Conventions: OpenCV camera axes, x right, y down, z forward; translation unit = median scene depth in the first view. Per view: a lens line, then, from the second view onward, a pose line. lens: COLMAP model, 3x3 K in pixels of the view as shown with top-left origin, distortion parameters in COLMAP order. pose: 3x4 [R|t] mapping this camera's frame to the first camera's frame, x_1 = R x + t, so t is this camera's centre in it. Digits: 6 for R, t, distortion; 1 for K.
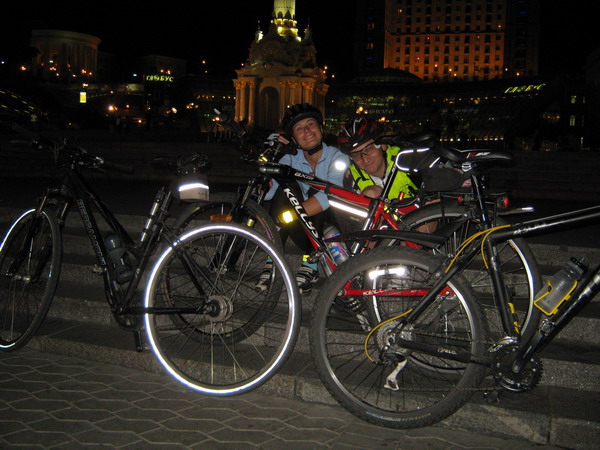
lens RADIAL K [[661.2, 0, 300.0], [0, 661.2, 225.0], [0, 0, 1]] dist [-0.082200, 0.015934]
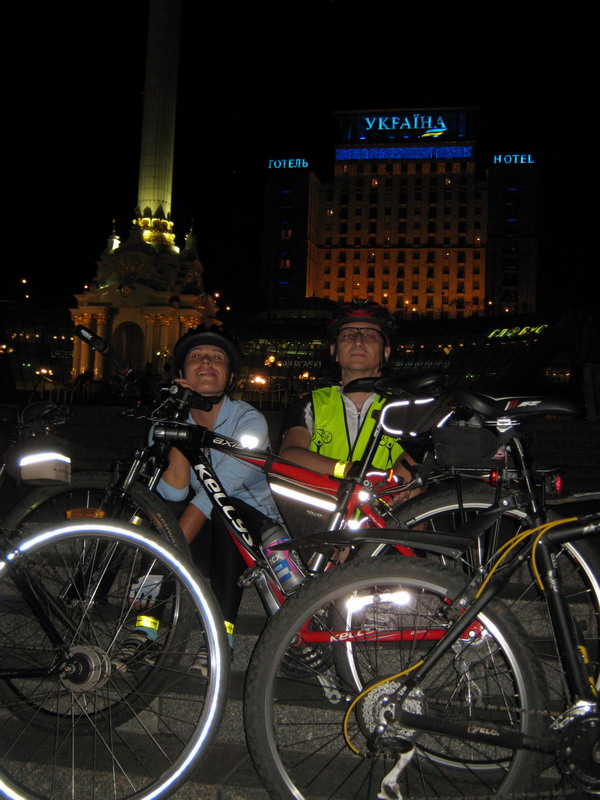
lens RADIAL K [[1040.9, 0, 321.1], [0, 1040.9, 398.7], [0, 0, 1]] dist [-0.084985, 0.048933]
pose [[0.990053, 0.011161, 0.140252, -0.046050], [0.008053, 0.990719, -0.135685, 0.015636], [-0.140464, 0.135465, 0.980775, 0.050363]]
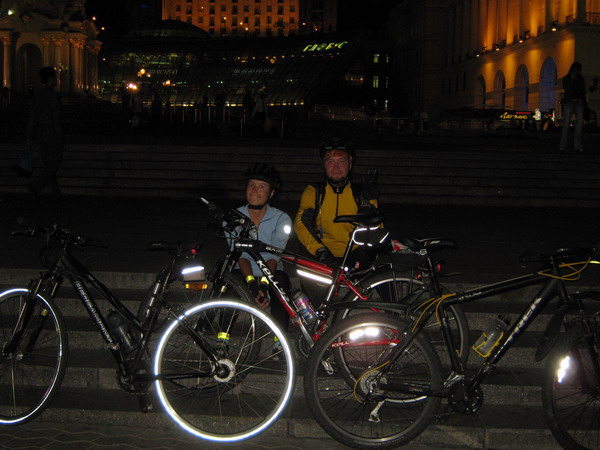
lens RADIAL K [[780.7, 0, 300.0], [0, 780.7, 225.0], [0, 0, 1]] dist [-0.084985, 0.048933]
pose [[0.954980, -0.046609, 0.292986, -0.373365], [0.037664, 0.998638, 0.036101, -0.174422], [-0.294269, -0.023441, 0.955435, -0.367536]]
